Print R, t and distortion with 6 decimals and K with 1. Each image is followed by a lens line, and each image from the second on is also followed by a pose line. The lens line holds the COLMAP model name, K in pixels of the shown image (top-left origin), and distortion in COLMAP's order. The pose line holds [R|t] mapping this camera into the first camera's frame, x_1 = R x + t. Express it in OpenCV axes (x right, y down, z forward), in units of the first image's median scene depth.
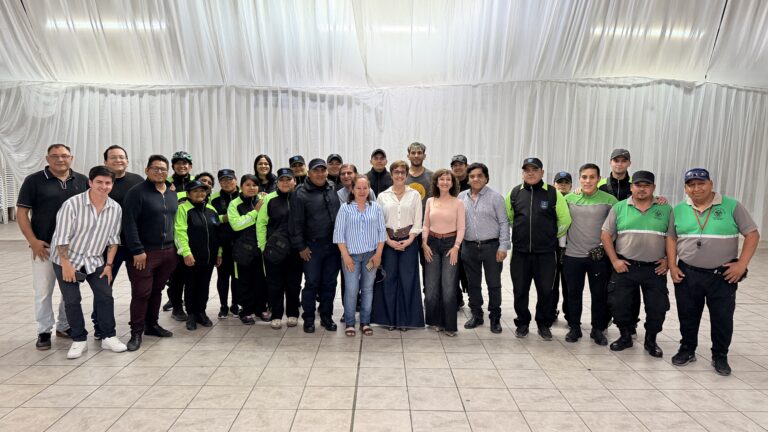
lens RADIAL K [[523.5, 0, 384.0], [0, 523.5, 216.0], [0, 0, 1]] dist [0.190107, -0.202548]
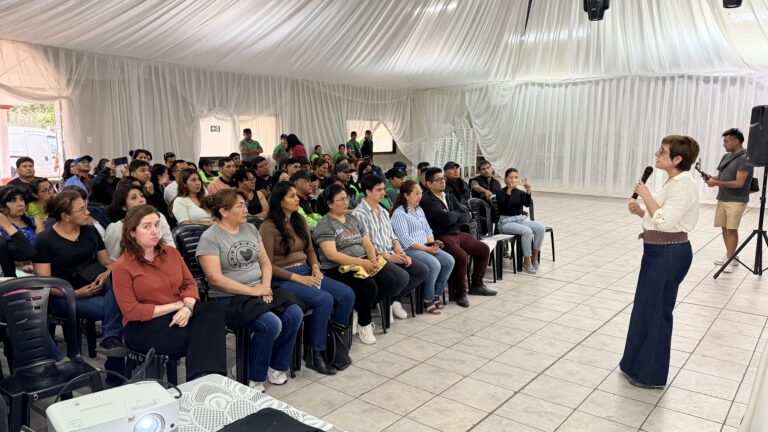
lens RADIAL K [[563.7, 0, 384.0], [0, 563.7, 216.0], [0, 0, 1]] dist [-0.002079, -0.000883]
pose [[0.773980, 0.085359, -0.627431, 0.117549], [-0.054388, 0.996172, 0.068433, 0.030775], [0.630870, -0.018841, 0.775659, -0.414599]]
